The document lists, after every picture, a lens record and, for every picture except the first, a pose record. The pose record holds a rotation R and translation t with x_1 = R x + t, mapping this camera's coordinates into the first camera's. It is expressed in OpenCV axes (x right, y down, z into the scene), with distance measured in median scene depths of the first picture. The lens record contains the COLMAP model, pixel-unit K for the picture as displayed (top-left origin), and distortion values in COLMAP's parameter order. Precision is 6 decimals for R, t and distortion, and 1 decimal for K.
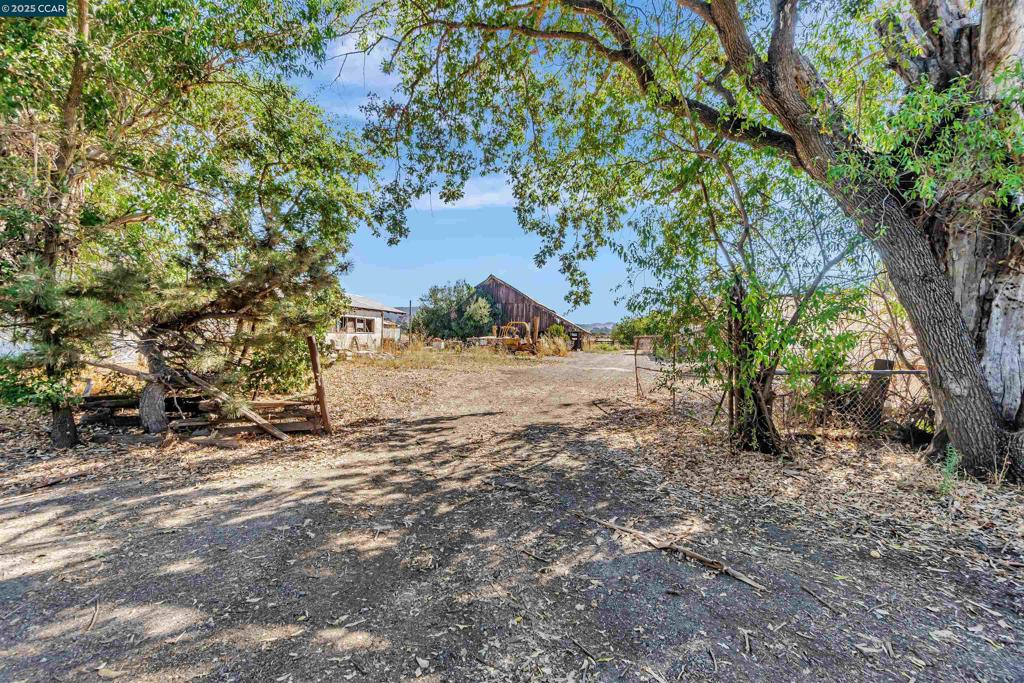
lens RADIAL K [[447.2, 0, 505.8], [0, 447.2, 335.2], [0, 0, 1]] dist [-0.000505, 0.000036]
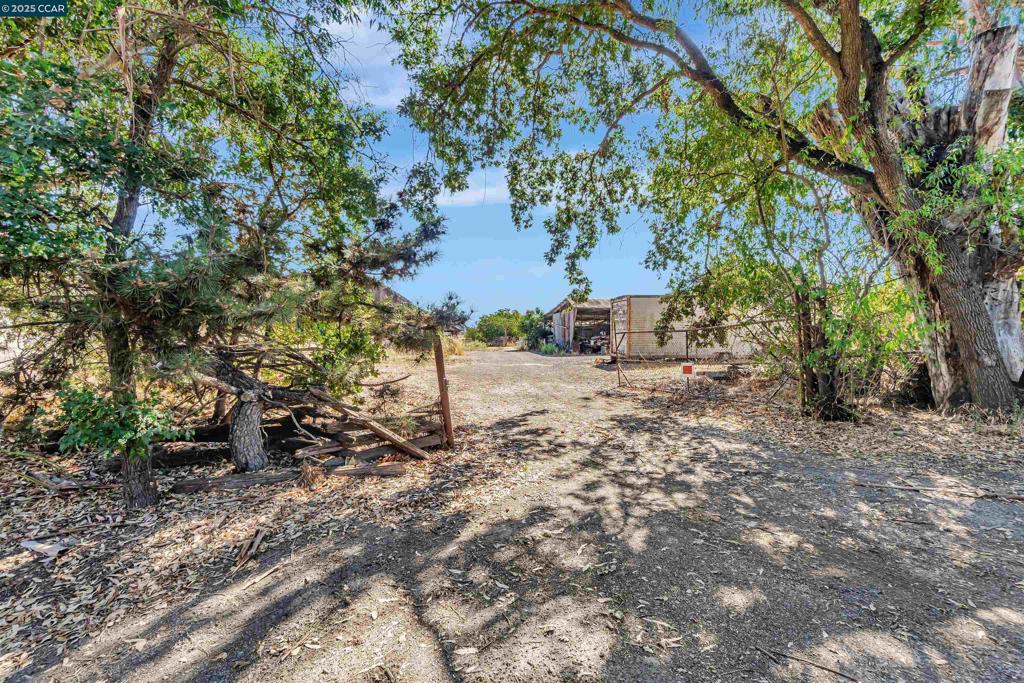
lens RADIAL K [[447.2, 0, 505.8], [0, 447.2, 335.2], [0, 0, 1]] dist [-0.000505, 0.000036]
pose [[0.933382, -0.019600, 0.358348, -0.384174], [0.019317, 0.999804, 0.004371, 0.000085], [-0.358363, 0.002842, 0.933578, 0.090300]]
